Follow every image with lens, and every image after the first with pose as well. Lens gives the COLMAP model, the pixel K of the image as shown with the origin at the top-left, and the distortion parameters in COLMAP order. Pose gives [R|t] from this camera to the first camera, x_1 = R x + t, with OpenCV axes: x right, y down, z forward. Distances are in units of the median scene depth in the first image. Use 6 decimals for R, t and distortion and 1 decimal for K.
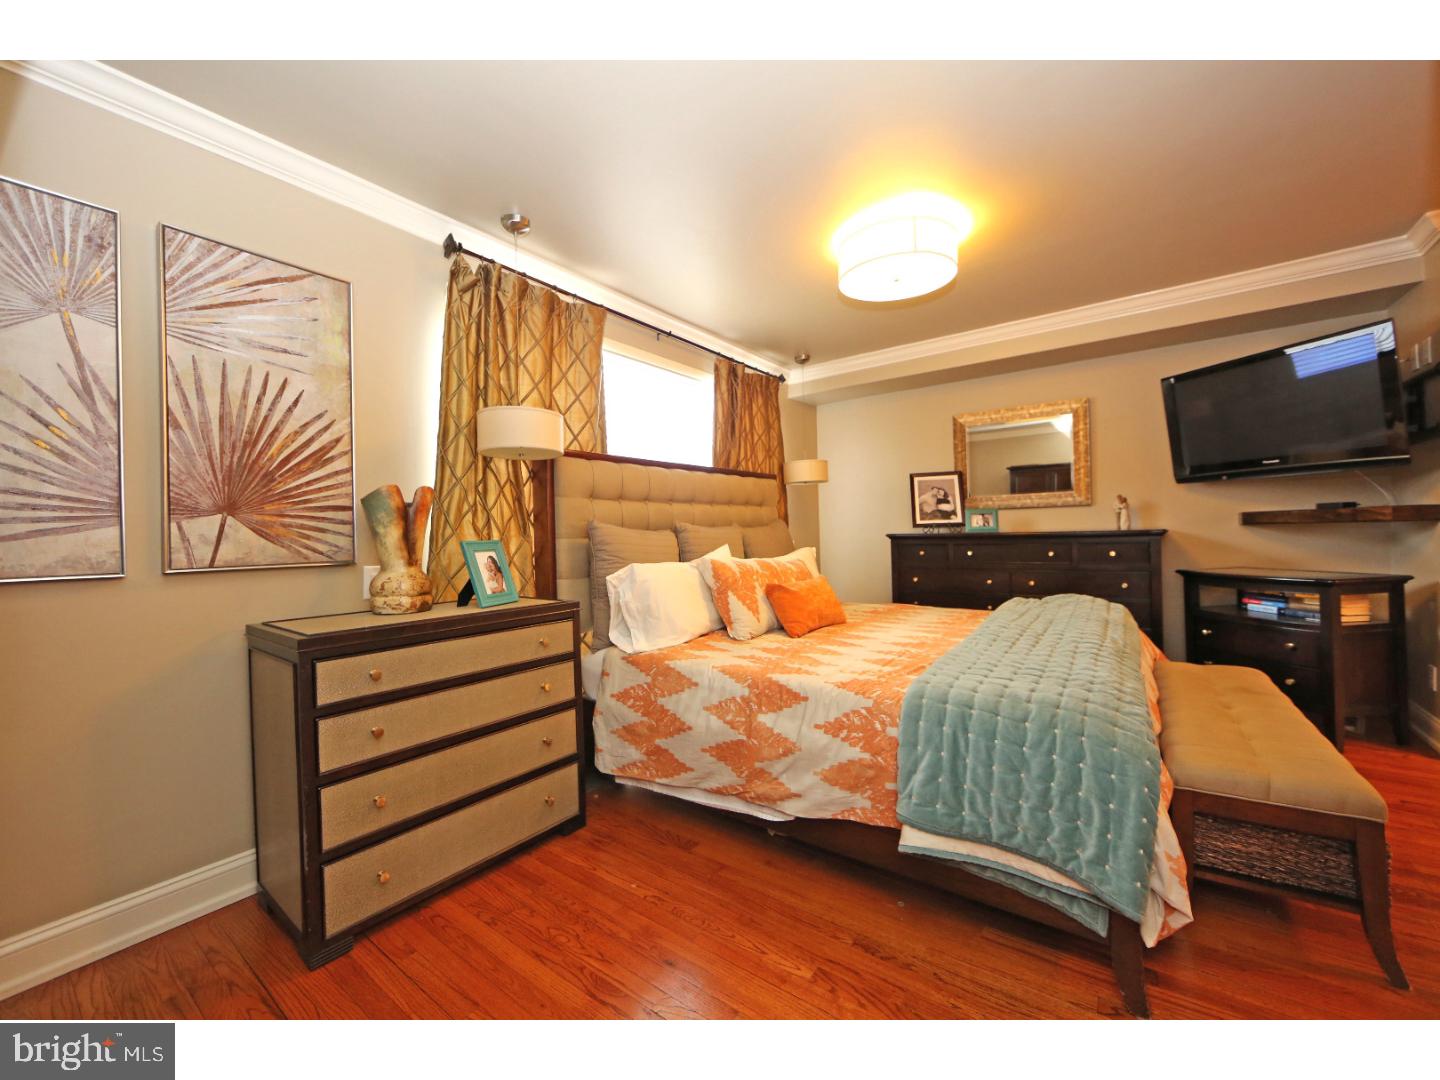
lens RADIAL K [[571.0, 0, 714.8], [0, 571.0, 534.3], [0, 0, 1]] dist [-0.017828, 0.004425]
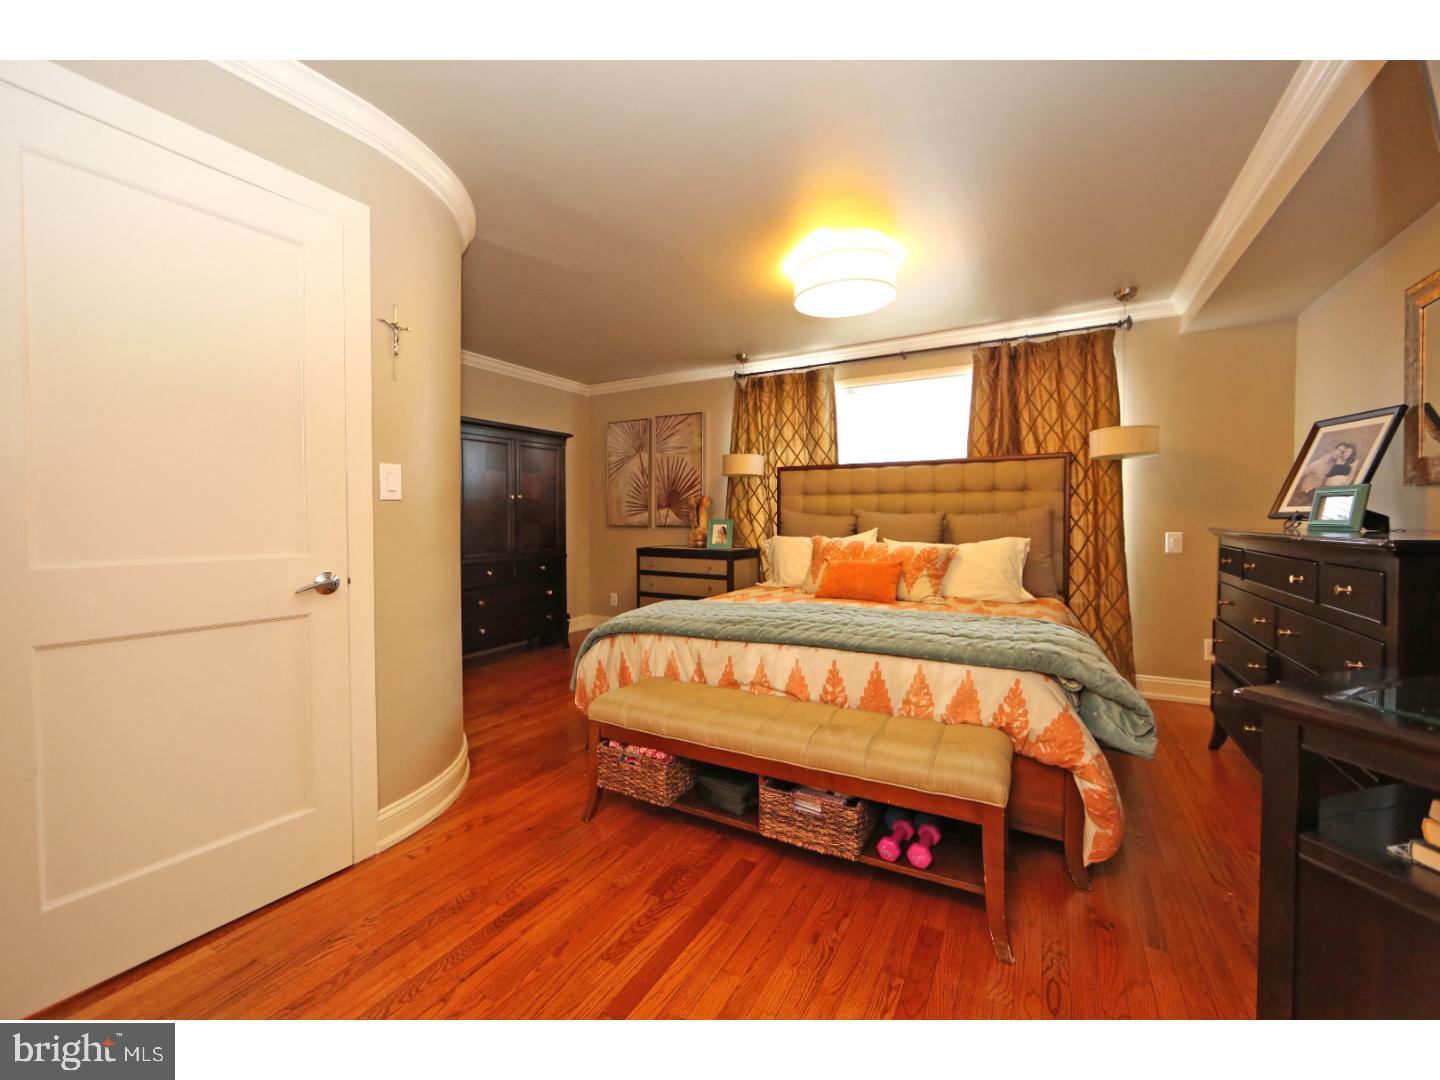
lens RADIAL K [[571.0, 0, 714.8], [0, 571.0, 534.3], [0, 0, 1]] dist [-0.017828, 0.004425]
pose [[0.097202, 0.049243, -0.994046, 1.705590], [-0.011485, 0.998764, 0.048353, -0.035431], [0.995198, 0.006716, 0.097648, 0.756078]]
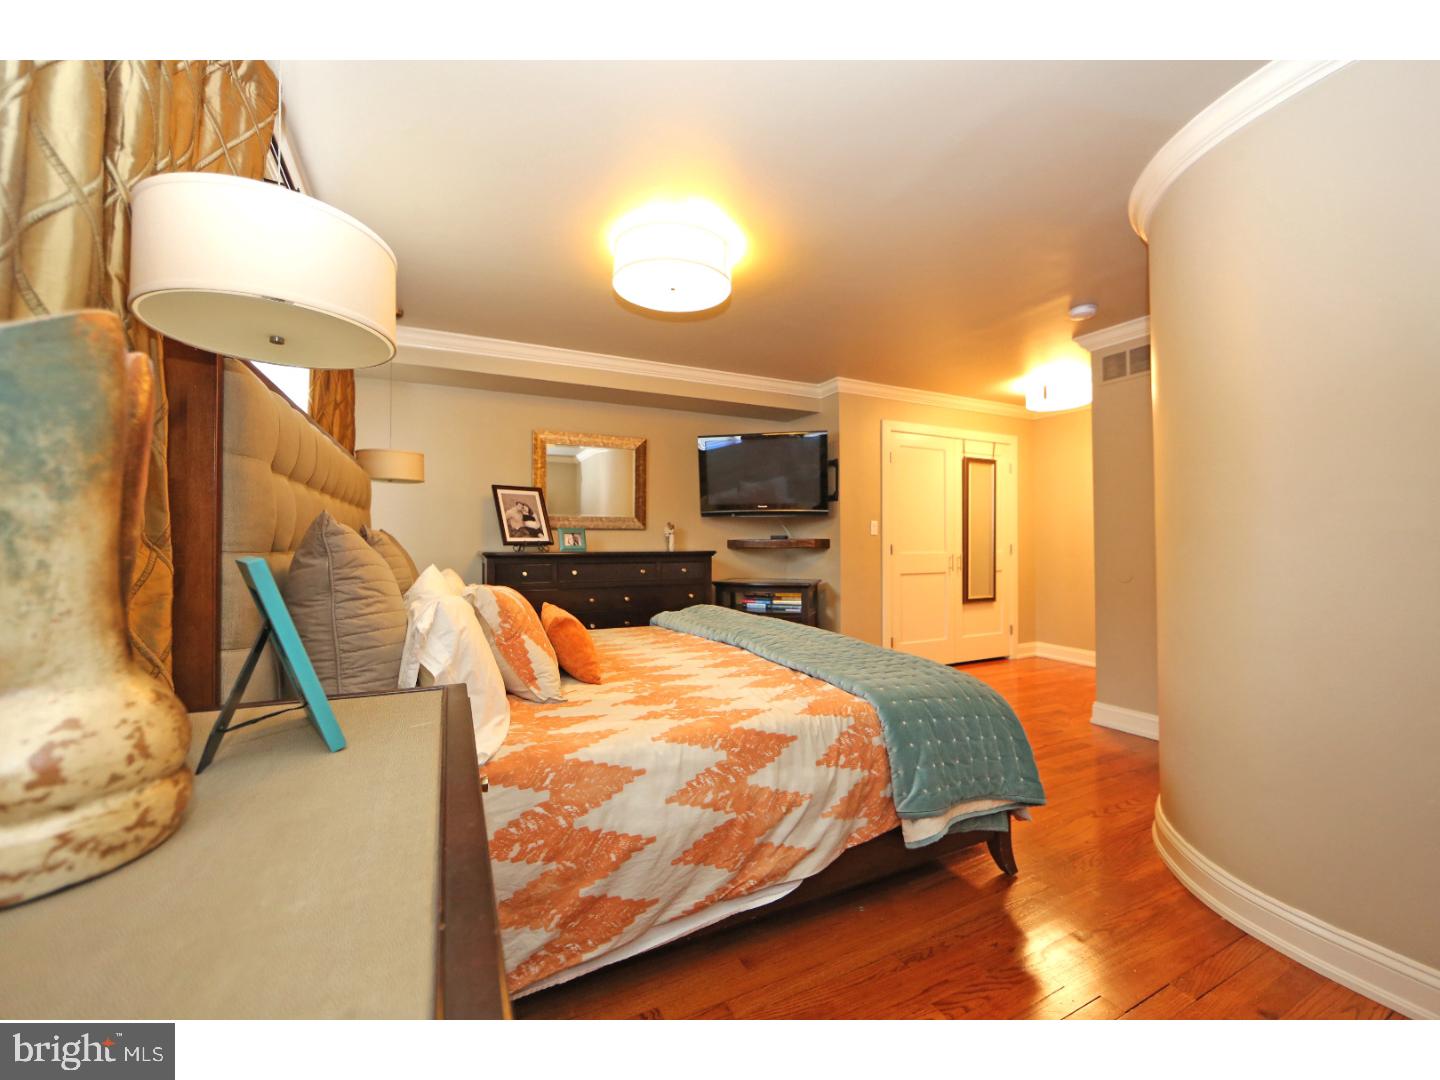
lens RADIAL K [[571.0, 0, 714.8], [0, 571.0, 534.3], [0, 0, 1]] dist [-0.017828, 0.004425]
pose [[0.456334, 0.039203, 0.888945, -0.581568], [-0.006611, 0.999151, -0.040670, 0.009533], [-0.889784, 0.012682, 0.456205, 0.594152]]
